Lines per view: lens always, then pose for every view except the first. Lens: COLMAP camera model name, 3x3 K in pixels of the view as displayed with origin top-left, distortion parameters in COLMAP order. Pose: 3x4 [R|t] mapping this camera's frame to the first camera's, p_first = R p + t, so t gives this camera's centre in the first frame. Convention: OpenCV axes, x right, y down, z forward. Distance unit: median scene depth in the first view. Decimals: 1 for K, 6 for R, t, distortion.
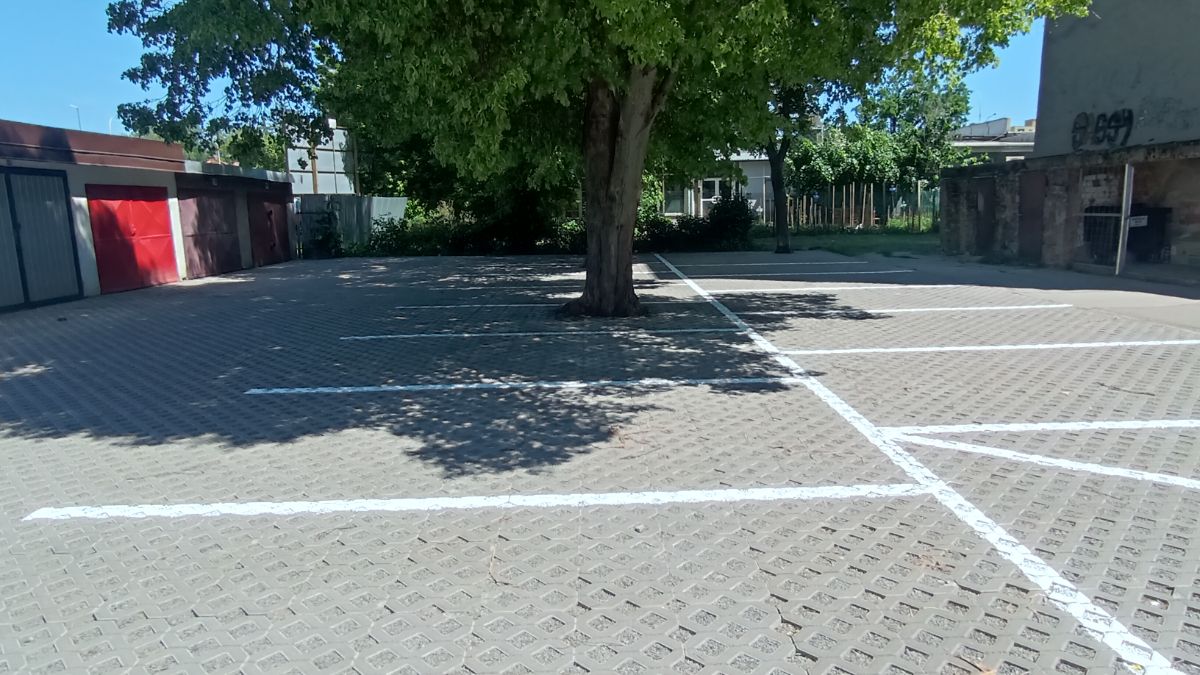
lens RADIAL K [[722.1, 0, 609.9], [0, 722.1, 343.2], [0, 0, 1]] dist [-0.044834, 0.036723]
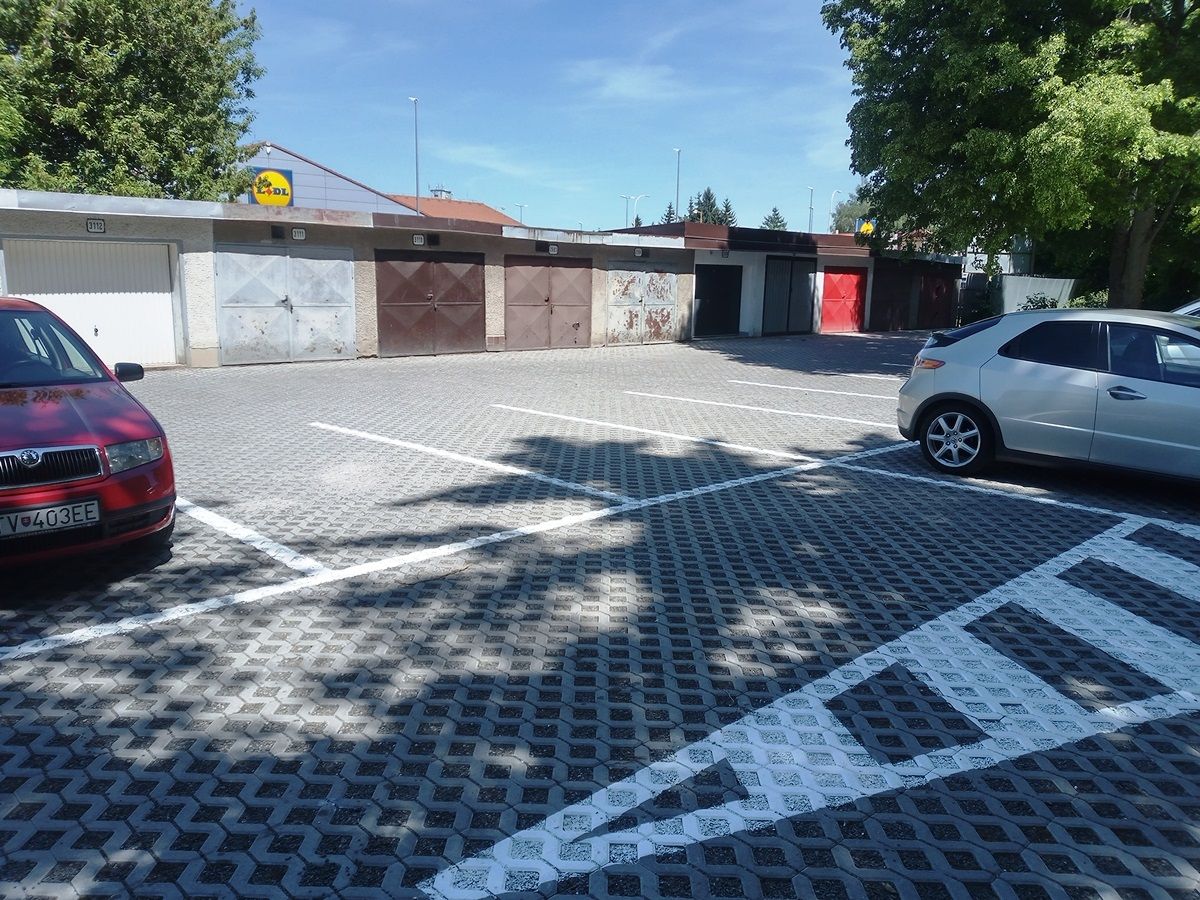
lens RADIAL K [[924.1, 0, 595.5], [0, 924.1, 464.4], [0, 0, 1]] dist [0.058832, -0.101745]
pose [[0.681176, 0.171192, -0.711824, 0.442084], [-0.168297, 0.982854, 0.075322, 0.132936], [0.712514, 0.068490, 0.698307, -0.728488]]
